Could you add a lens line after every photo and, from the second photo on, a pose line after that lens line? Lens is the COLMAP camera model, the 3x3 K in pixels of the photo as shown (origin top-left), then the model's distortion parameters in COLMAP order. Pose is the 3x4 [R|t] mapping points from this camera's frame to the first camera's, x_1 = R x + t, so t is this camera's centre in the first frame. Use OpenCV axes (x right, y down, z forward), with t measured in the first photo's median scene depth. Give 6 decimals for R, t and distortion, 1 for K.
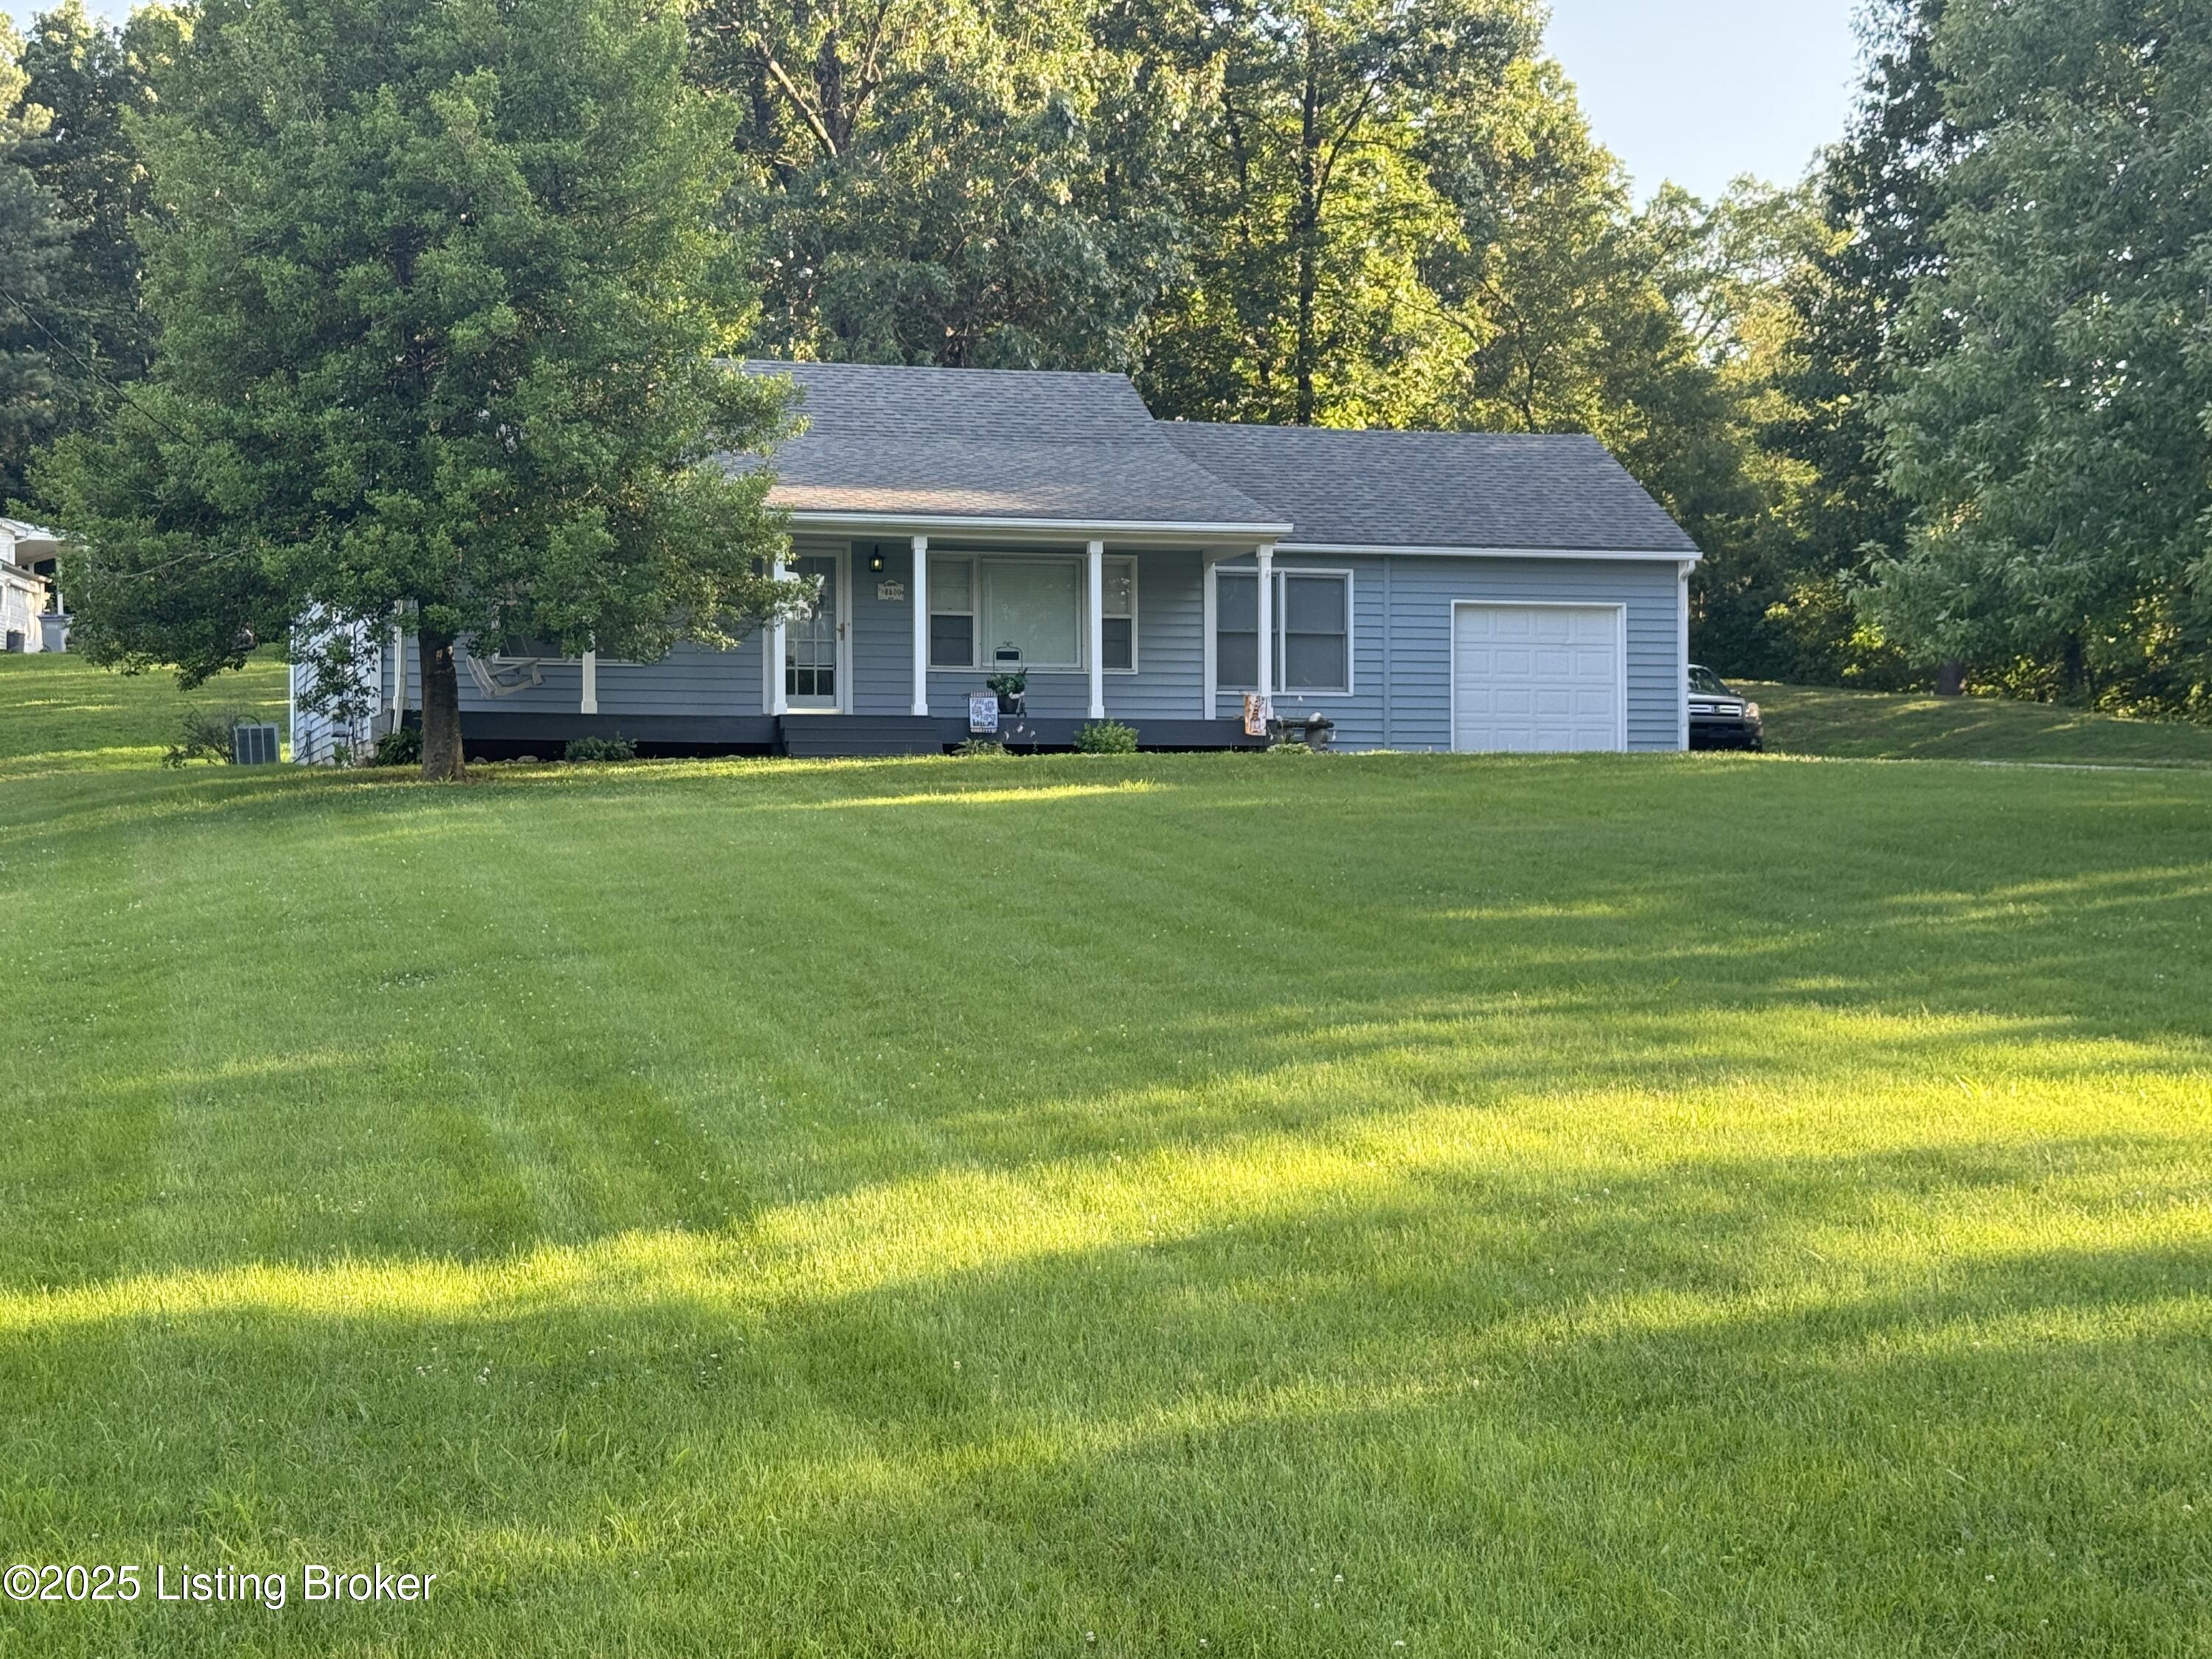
lens RADIAL K [[3522.4, 0, 1089.8], [0, 3522.4, 833.3], [0, 0, 1]] dist [0.122248, 0.000000]
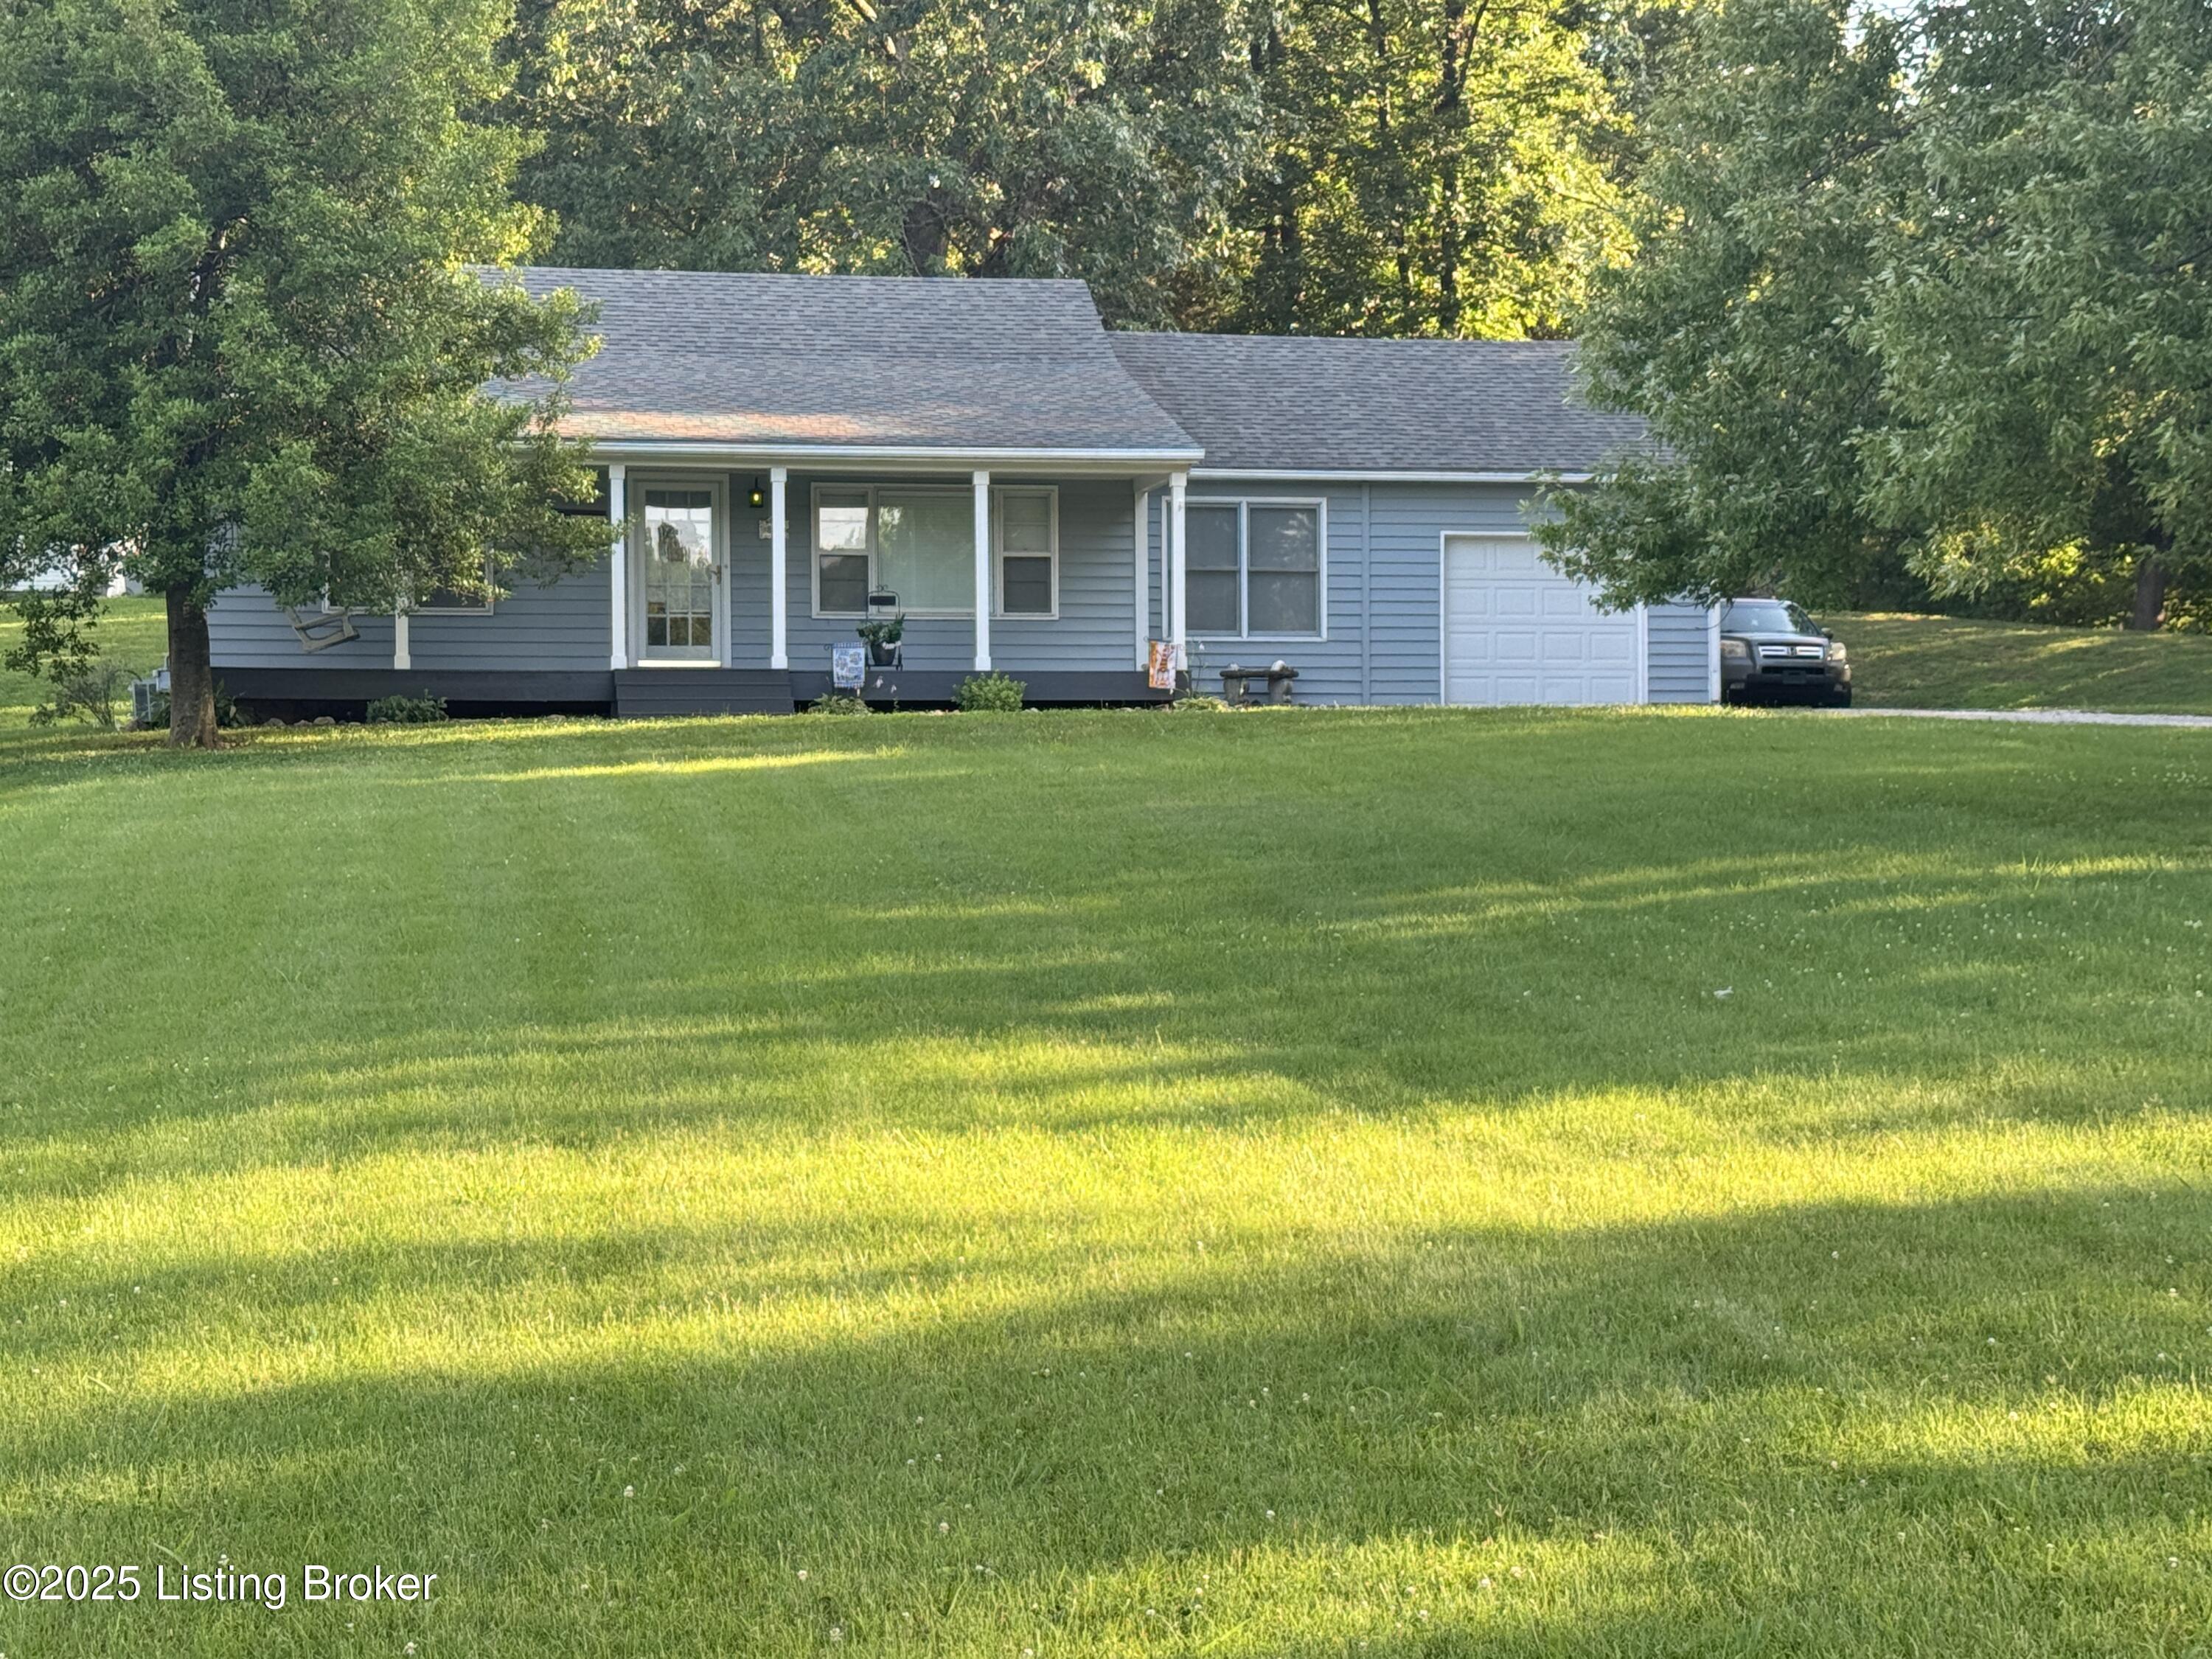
lens RADIAL K [[3889.2, 0, 1109.0], [0, 3889.2, 810.5], [0, 0, 1]] dist [0.127760, 0.000000]
pose [[0.996451, -0.003494, -0.084103, 0.116226], [0.004161, 0.999961, 0.007747, -0.004740], [0.084072, -0.008070, 0.996427, 0.024015]]
